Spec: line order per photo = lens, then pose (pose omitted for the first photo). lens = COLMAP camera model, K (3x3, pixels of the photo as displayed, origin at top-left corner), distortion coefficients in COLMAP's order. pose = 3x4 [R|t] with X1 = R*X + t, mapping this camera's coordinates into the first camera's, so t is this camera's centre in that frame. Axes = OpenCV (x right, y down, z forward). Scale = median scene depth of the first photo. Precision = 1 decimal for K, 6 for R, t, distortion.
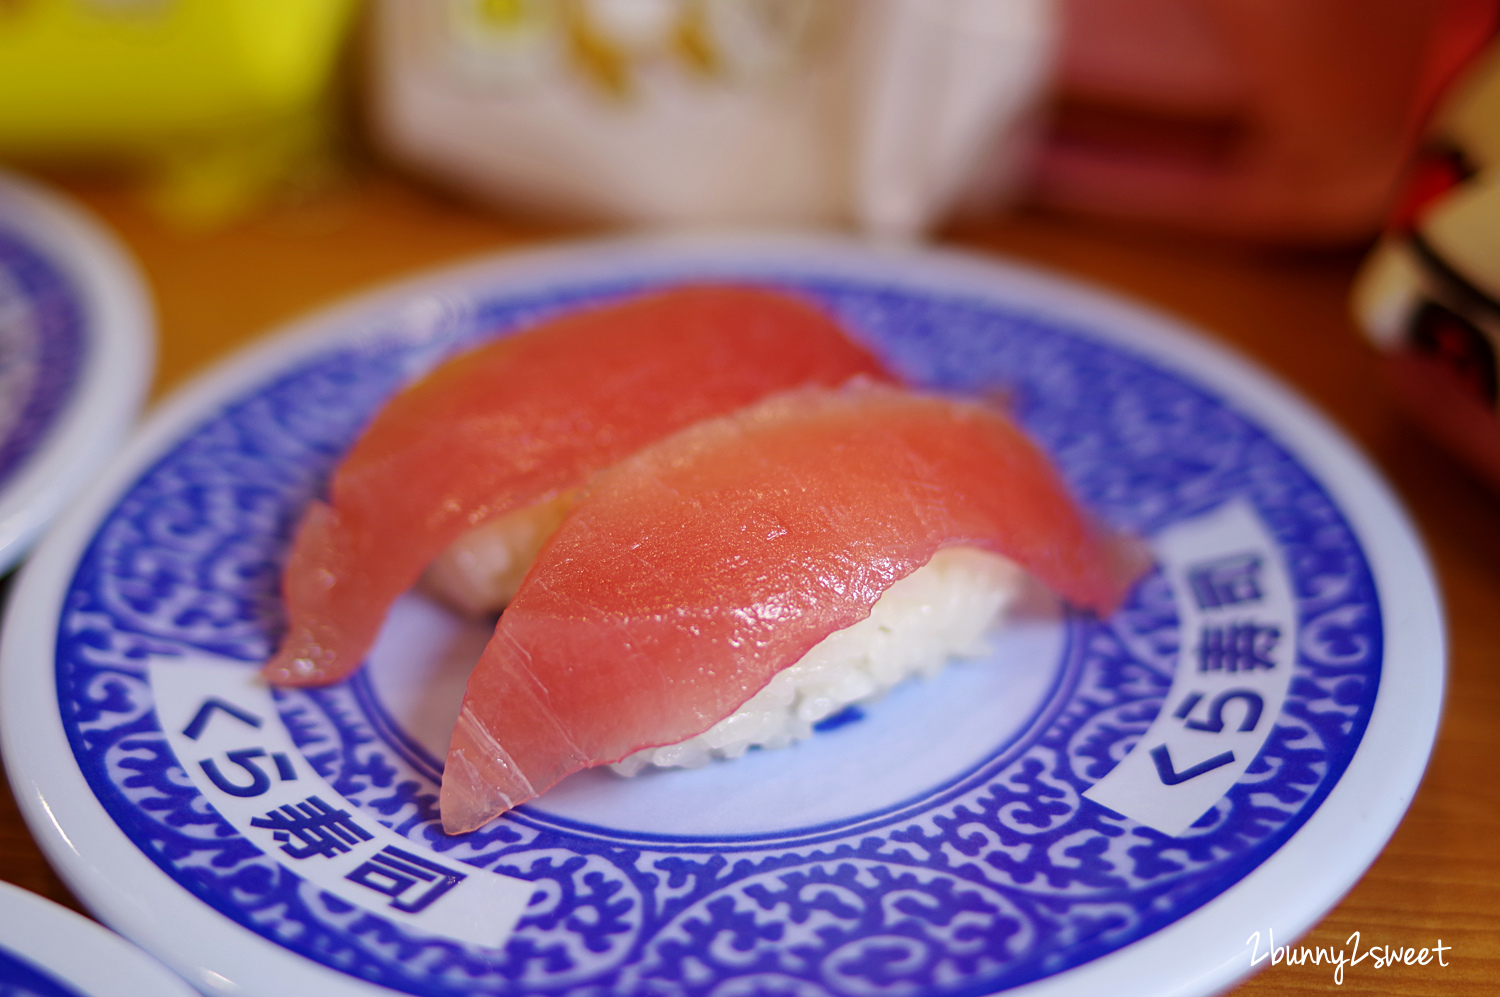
lens RADIAL K [[2210.6, 0, 748.8], [0, 2210.6, 499.9], [0, 0, 1]] dist [0.030383, 0.000000]
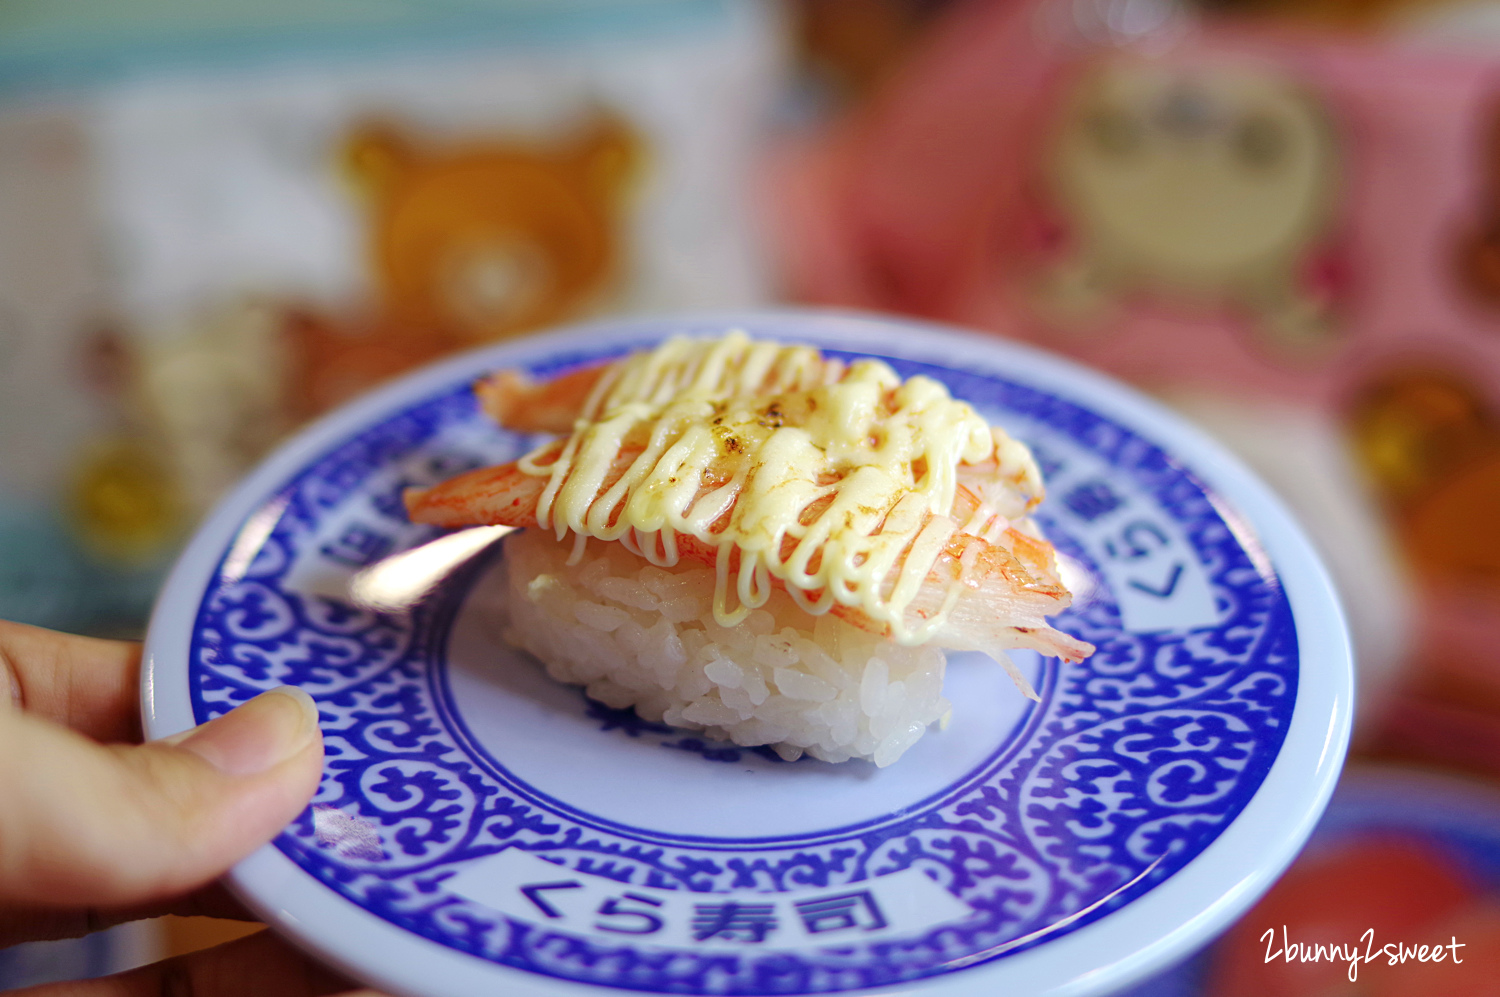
lens RADIAL K [[2210.6, 0, 734.7], [0, 2210.6, 493.5], [0, 0, 1]] dist [0.030383, 0.000000]
pose [[0.738211, -0.368453, 0.565055, -0.748900], [0.364412, 0.922729, 0.125597, -0.197696], [-0.567669, 0.113196, 0.815438, 0.034541]]
